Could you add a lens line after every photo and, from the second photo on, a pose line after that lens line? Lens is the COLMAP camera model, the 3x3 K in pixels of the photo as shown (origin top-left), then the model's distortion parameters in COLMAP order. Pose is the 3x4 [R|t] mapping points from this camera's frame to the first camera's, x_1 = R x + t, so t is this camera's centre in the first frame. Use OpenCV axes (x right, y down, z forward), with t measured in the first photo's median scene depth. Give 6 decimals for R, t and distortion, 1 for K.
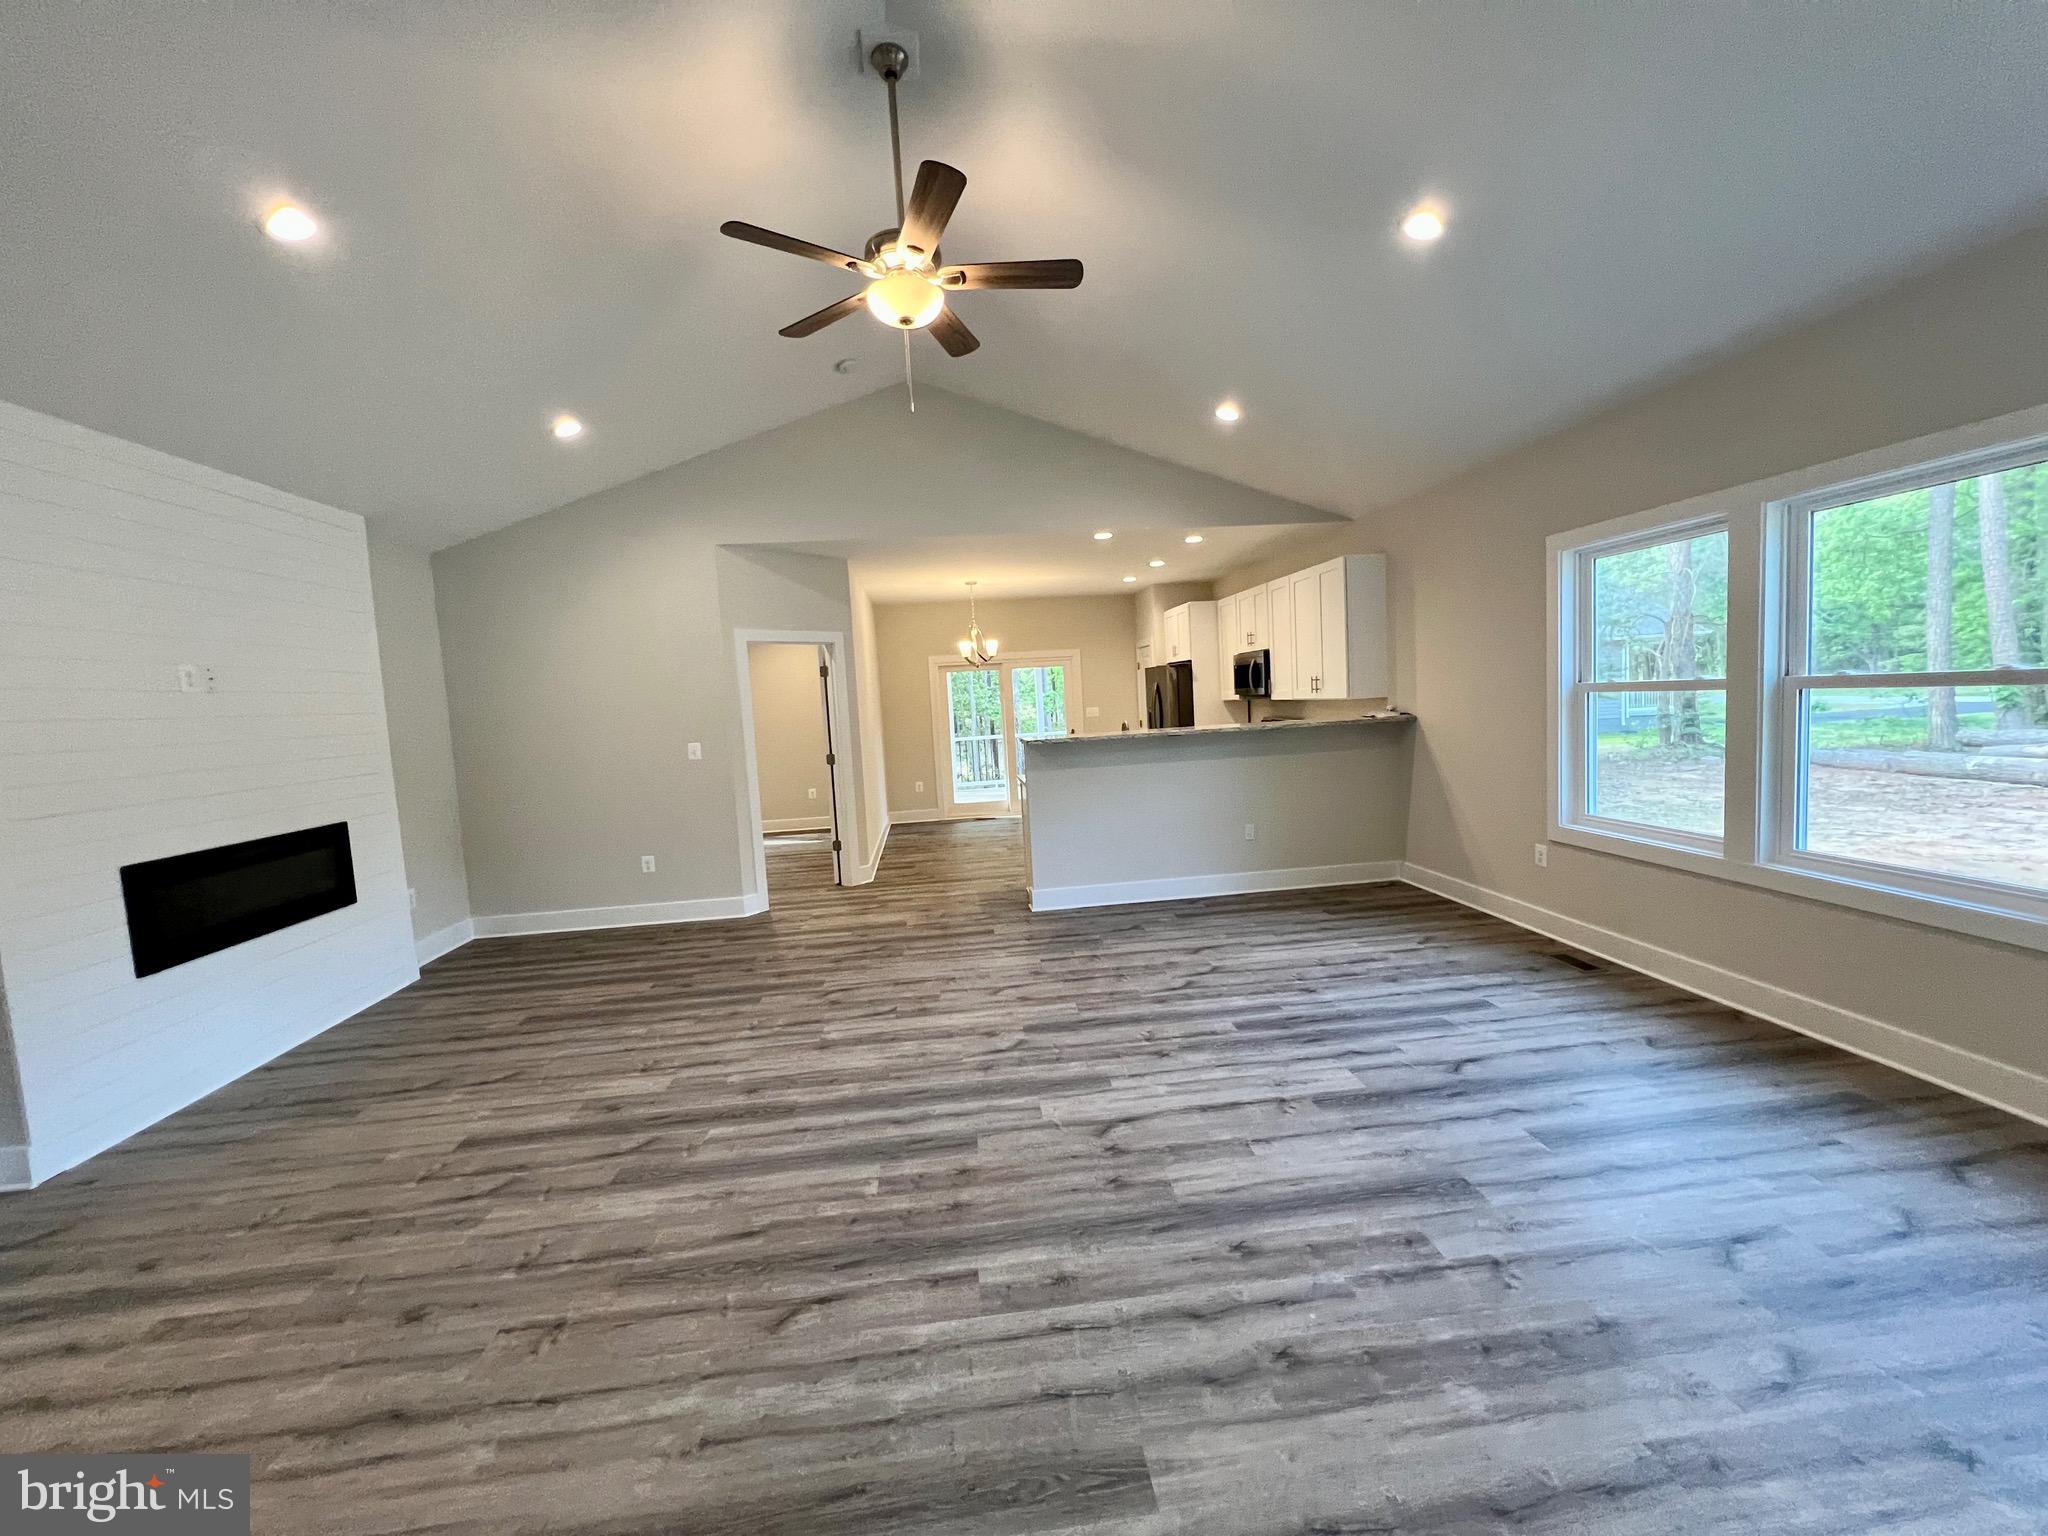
lens RADIAL K [[818.6, 0, 1020.4], [0, 818.6, 761.9], [0, 0, 1]] dist [-0.000453, 0.000552]
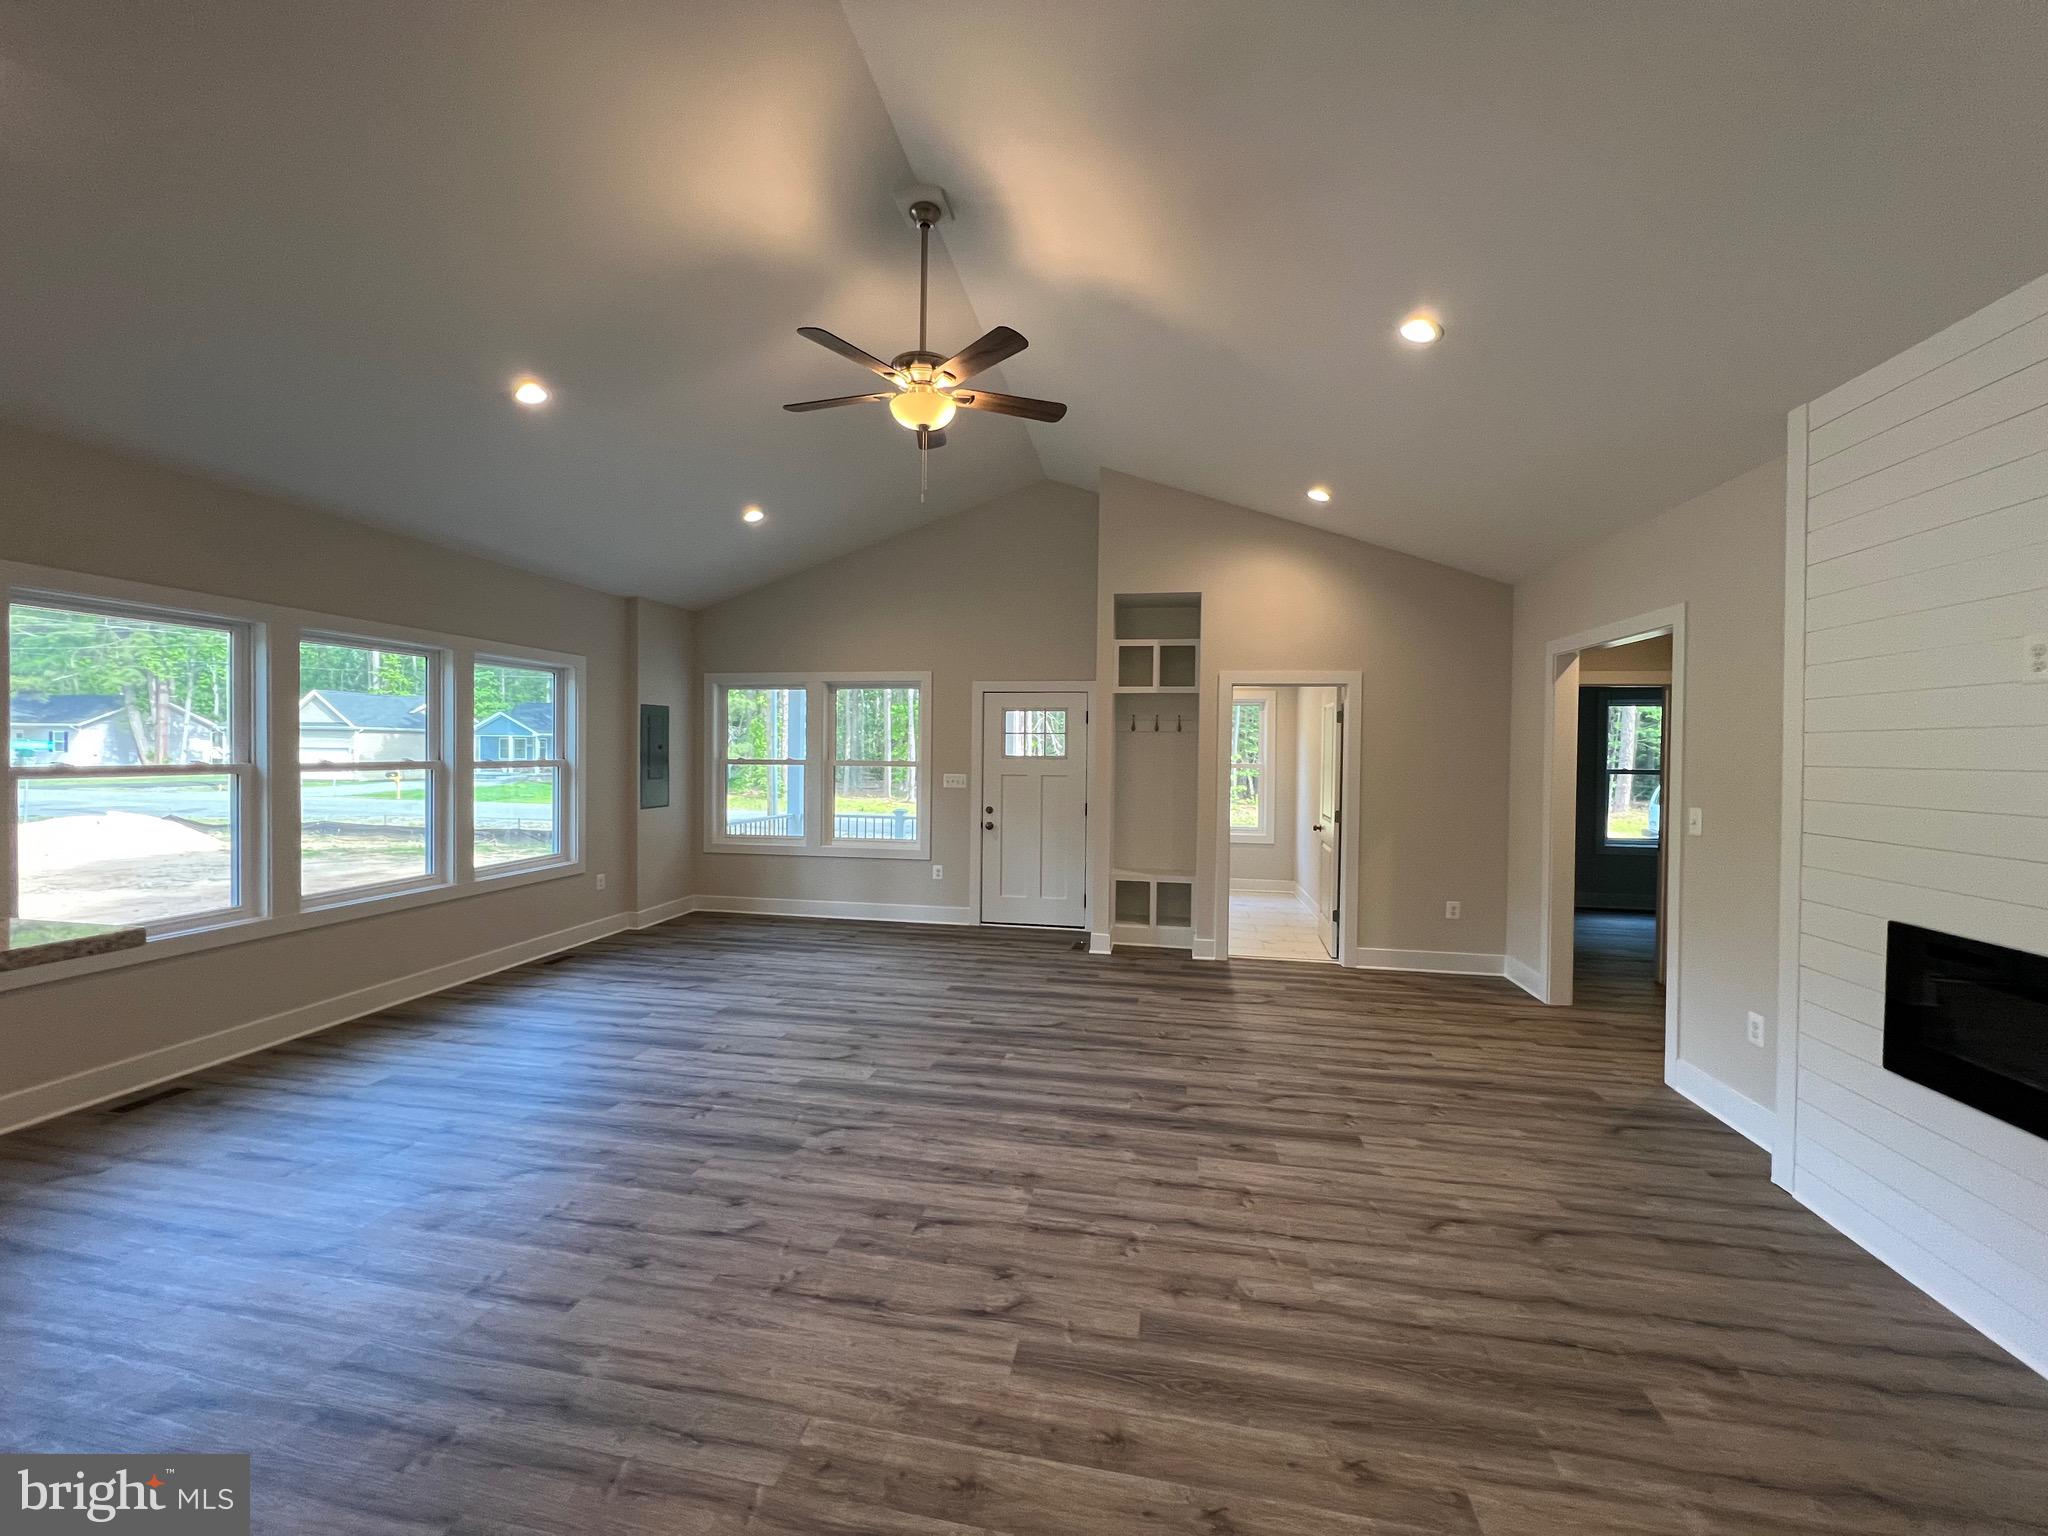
lens RADIAL K [[818.6, 0, 1020.4], [0, 818.6, 761.9], [0, 0, 1]] dist [-0.000453, 0.000552]
pose [[-0.958040, 0.041077, 0.283675, -0.515335], [0.064908, 0.995059, 0.075124, -0.126218], [-0.279187, 0.090384, -0.955973, 1.876622]]
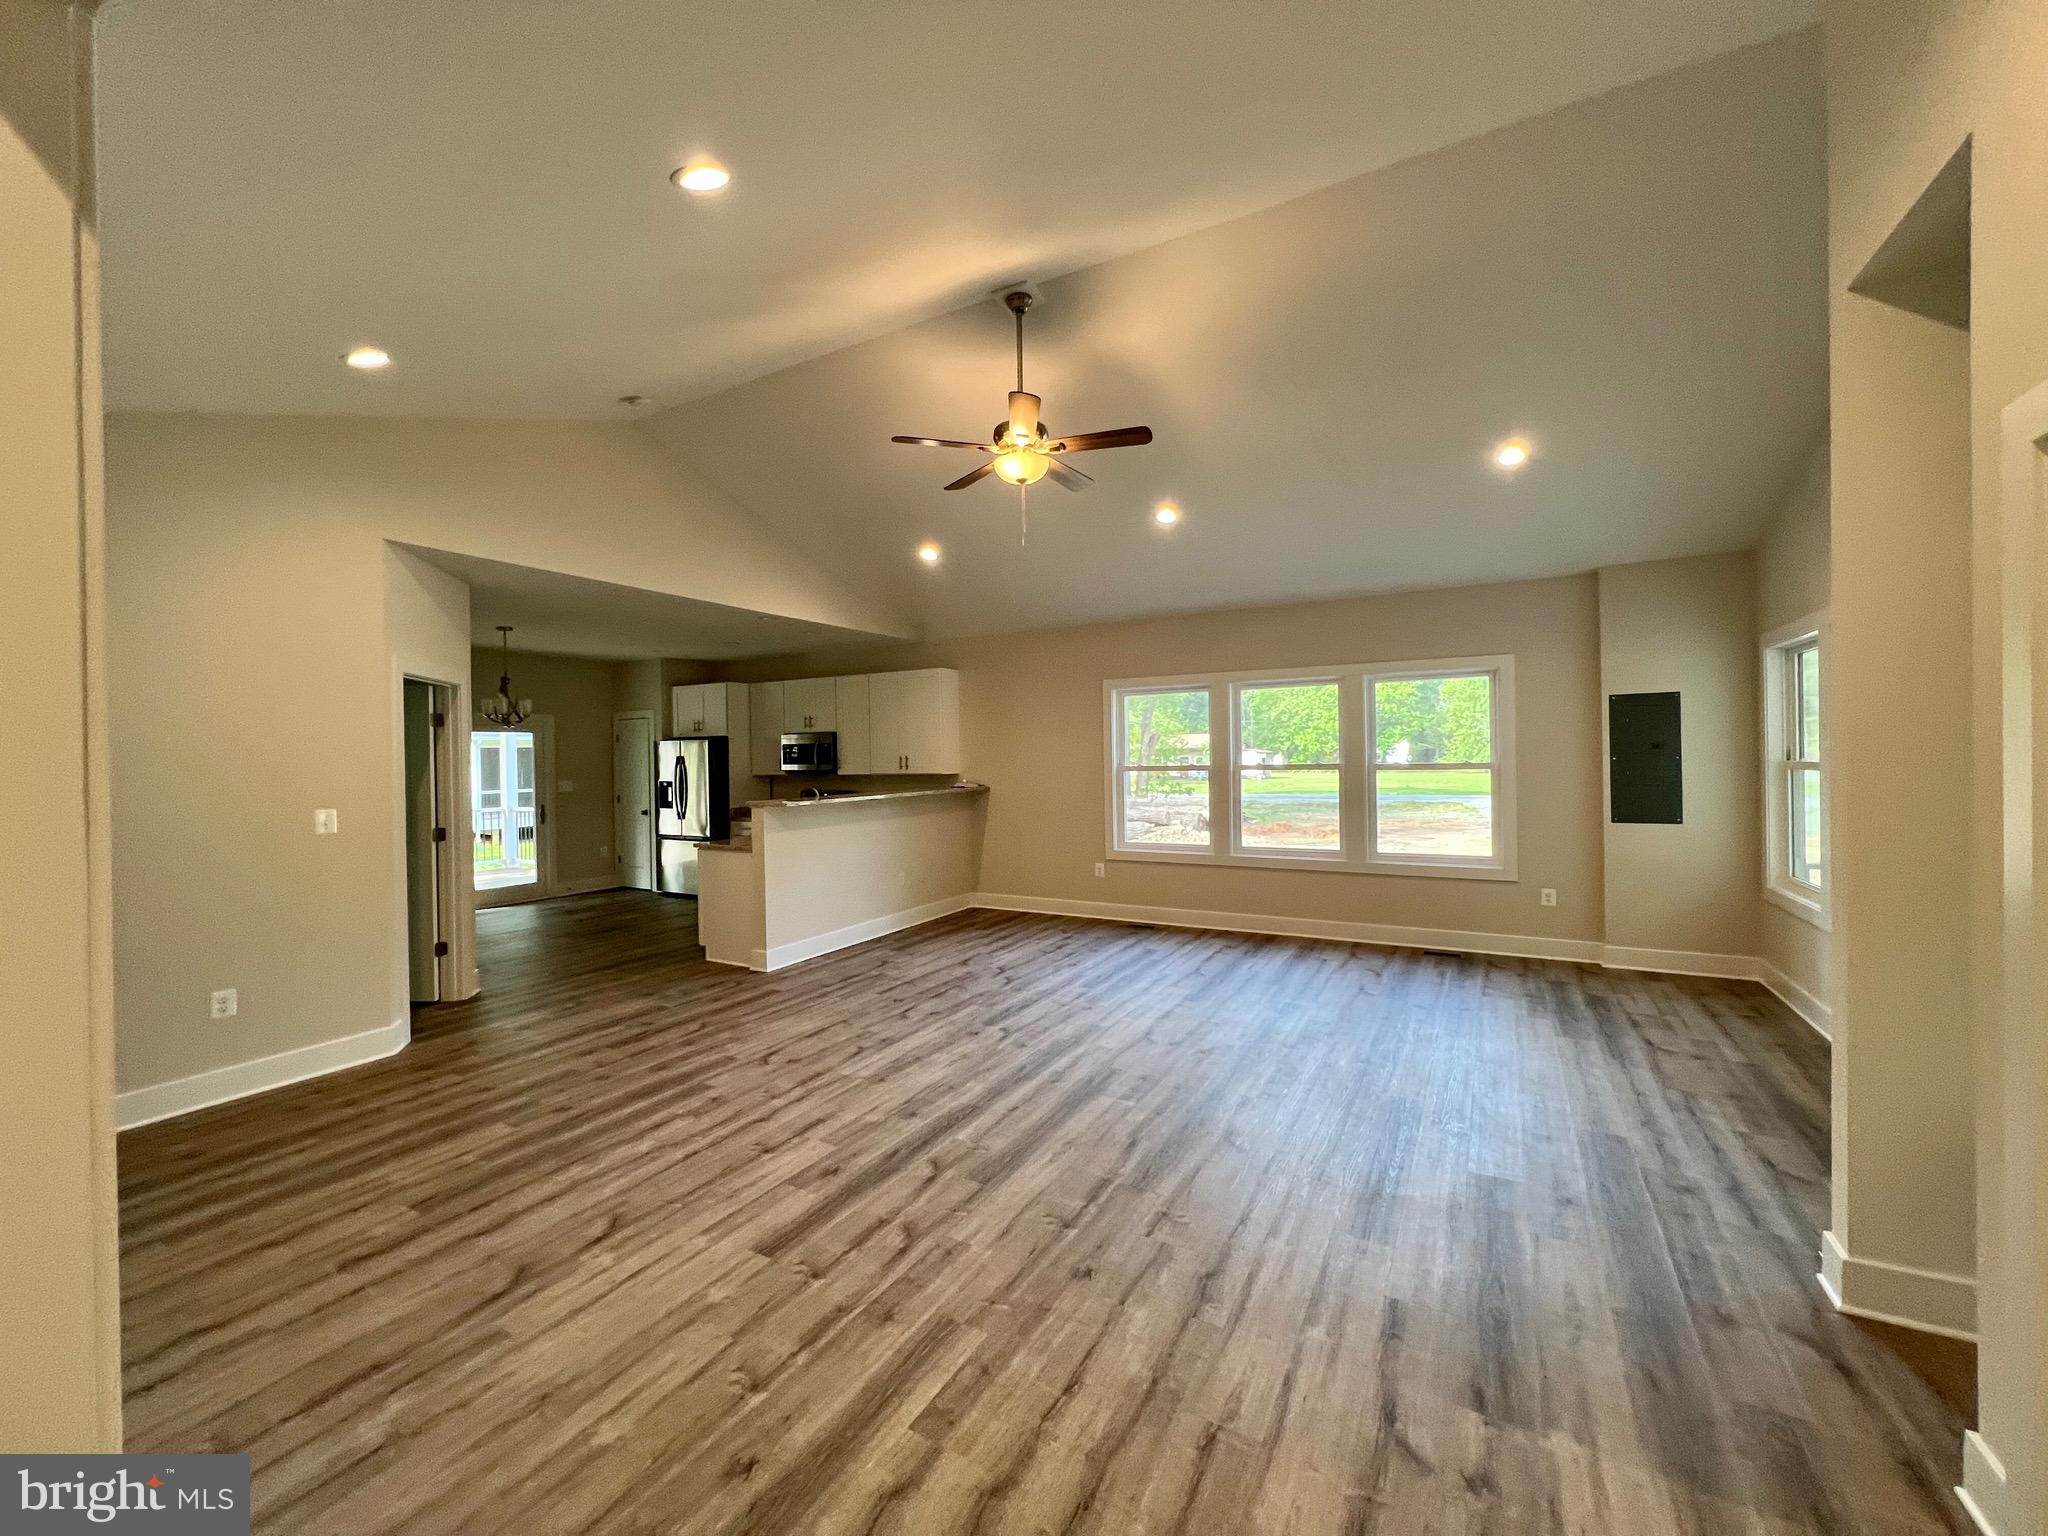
lens RADIAL K [[818.6, 0, 1020.4], [0, 818.6, 761.9], [0, 0, 1]] dist [-0.000453, 0.000552]
pose [[0.581194, 0.041847, 0.812689, -1.095787], [0.048463, 0.995124, -0.085900, 0.042566], [-0.812321, 0.089310, 0.576332, 0.225049]]
